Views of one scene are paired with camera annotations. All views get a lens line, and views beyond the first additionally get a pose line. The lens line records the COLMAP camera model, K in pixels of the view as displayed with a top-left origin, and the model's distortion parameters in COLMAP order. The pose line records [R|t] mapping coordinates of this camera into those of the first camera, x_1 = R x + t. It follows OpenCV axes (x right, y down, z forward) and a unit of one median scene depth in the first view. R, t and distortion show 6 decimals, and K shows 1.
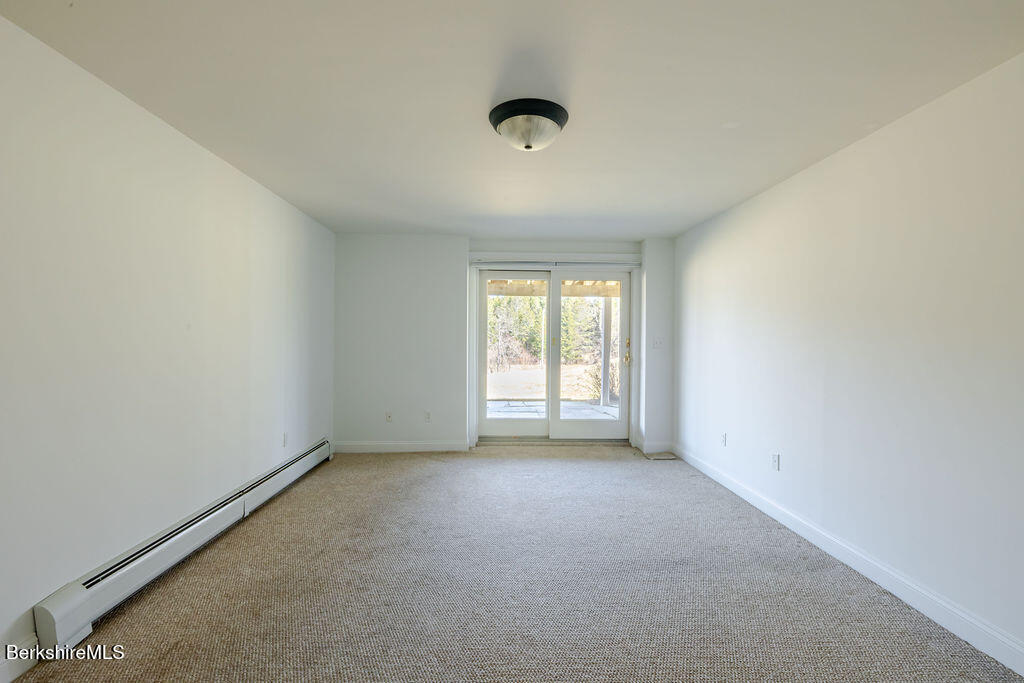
lens RADIAL K [[460.7, 0, 511.9], [0, 460.7, 342.3], [0, 0, 1]] dist [-0.007189, 0.000116]
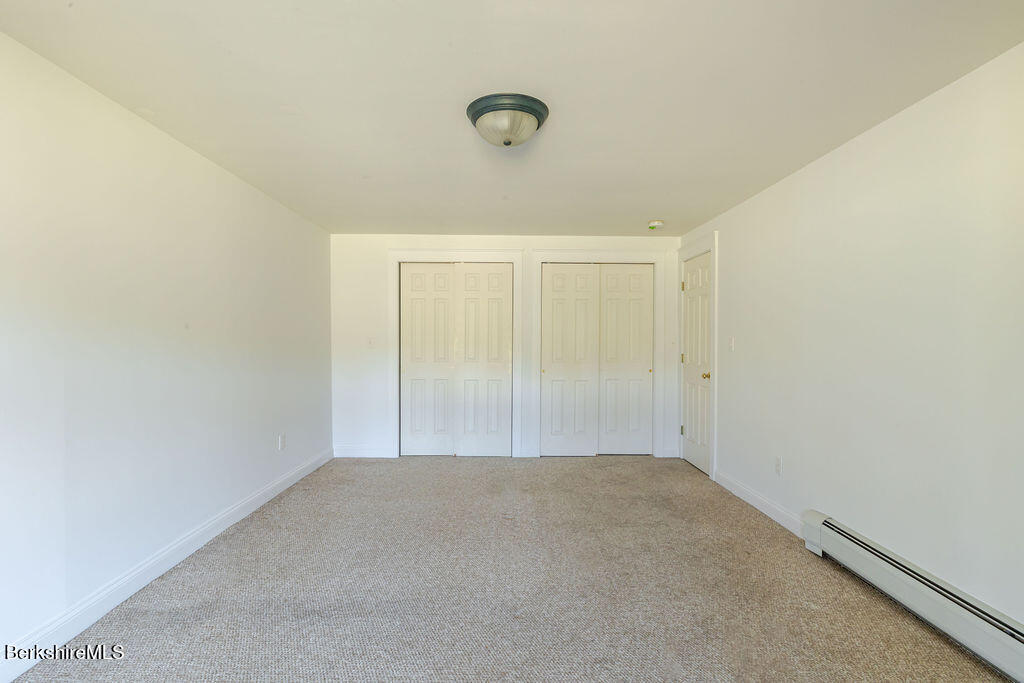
lens RADIAL K [[497.1, 0, 511.7], [0, 497.1, 341.6], [0, 0, 1]] dist [-0.006496, -0.001573]
pose [[-0.999296, -0.012690, 0.035317, -0.018973], [-0.012629, 0.999918, 0.001954, -0.007632], [-0.035339, 0.001507, -0.999374, 2.011214]]
